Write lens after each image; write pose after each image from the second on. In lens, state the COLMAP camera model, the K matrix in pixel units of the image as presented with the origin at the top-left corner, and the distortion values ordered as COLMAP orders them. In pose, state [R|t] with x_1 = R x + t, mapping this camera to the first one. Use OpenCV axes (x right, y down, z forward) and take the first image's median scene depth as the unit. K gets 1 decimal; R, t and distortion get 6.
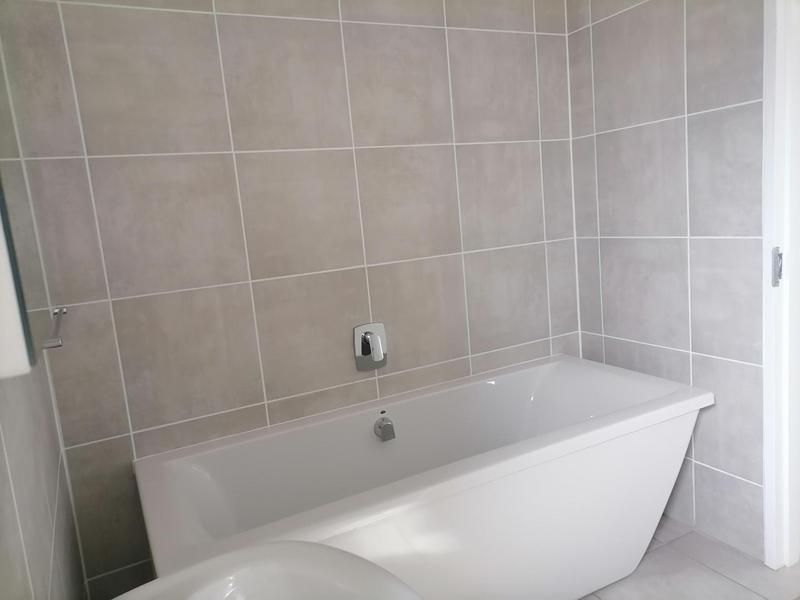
lens RADIAL K [[603.9, 0, 399.4], [0, 603.9, 300.0], [0, 0, 1]] dist [0.010856, 0.003291]
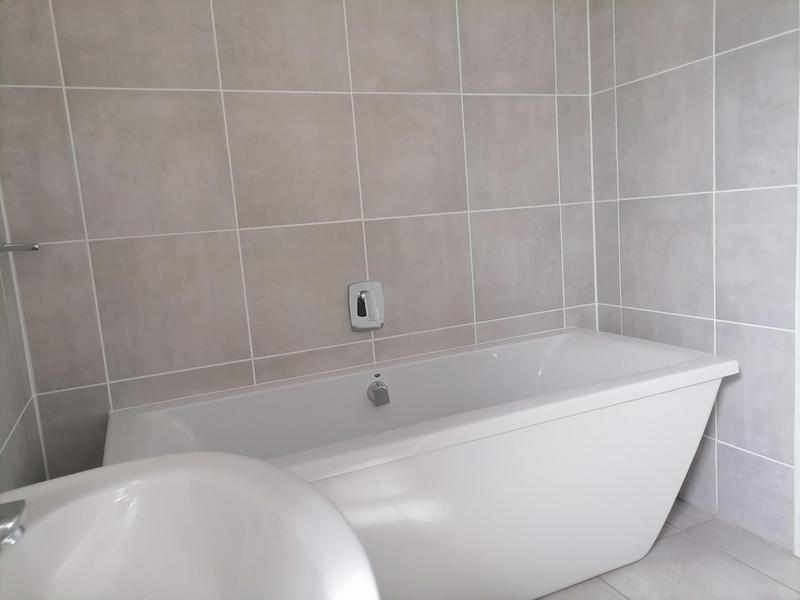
lens RADIAL K [[603.9, 0, 399.4], [0, 603.9, 300.0], [0, 0, 1]] dist [0.010856, 0.003291]
pose [[0.998248, 0.022964, -0.054523, 0.056506], [-0.023435, 0.999693, -0.008023, 0.076298], [0.054322, 0.009287, 0.998480, 0.063995]]
